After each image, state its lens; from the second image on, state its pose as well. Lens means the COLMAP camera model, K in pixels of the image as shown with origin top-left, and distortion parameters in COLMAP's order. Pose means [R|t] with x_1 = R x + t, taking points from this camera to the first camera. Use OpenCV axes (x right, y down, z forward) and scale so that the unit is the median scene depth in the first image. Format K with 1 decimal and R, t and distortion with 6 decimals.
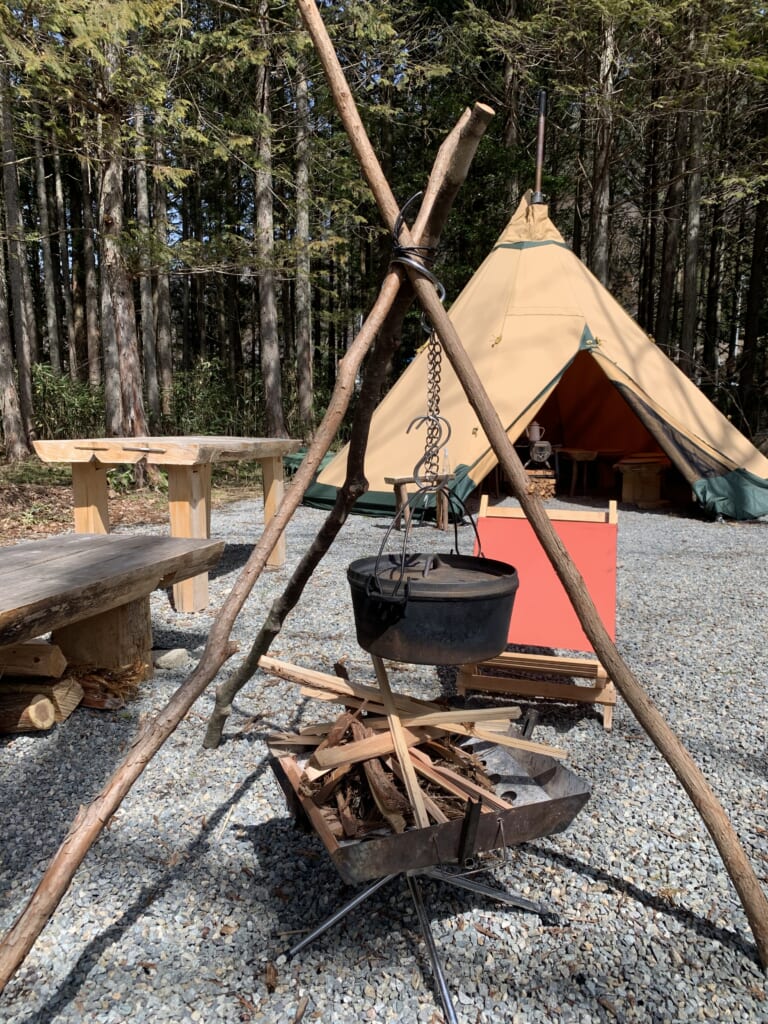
lens RADIAL K [[801.8, 0, 384.0], [0, 801.8, 512.0], [0, 0, 1]] dist [0.070562, -0.125708]
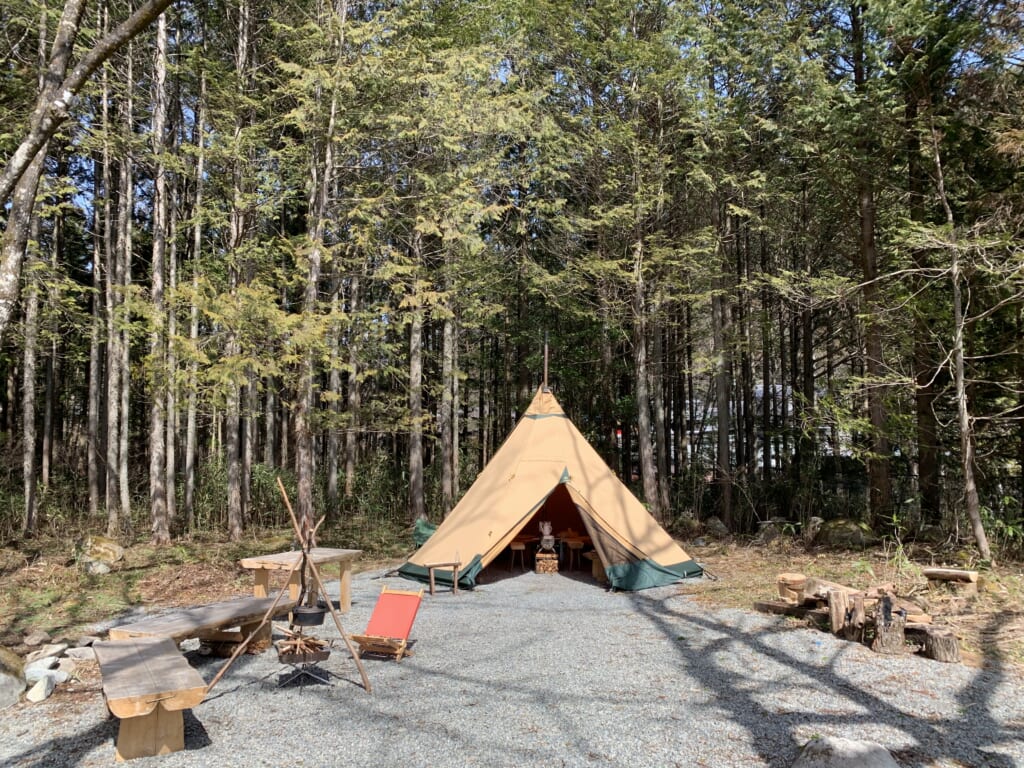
lens RADIAL K [[801.8, 0, 512.0], [0, 801.8, 384.0], [0, 0, 1]] dist [0.070562, -0.125708]
pose [[0.995010, -0.011603, -0.099096, 0.287462], [-0.009869, 0.976899, -0.213474, -0.040825], [0.099283, 0.213387, 0.971910, -0.646052]]
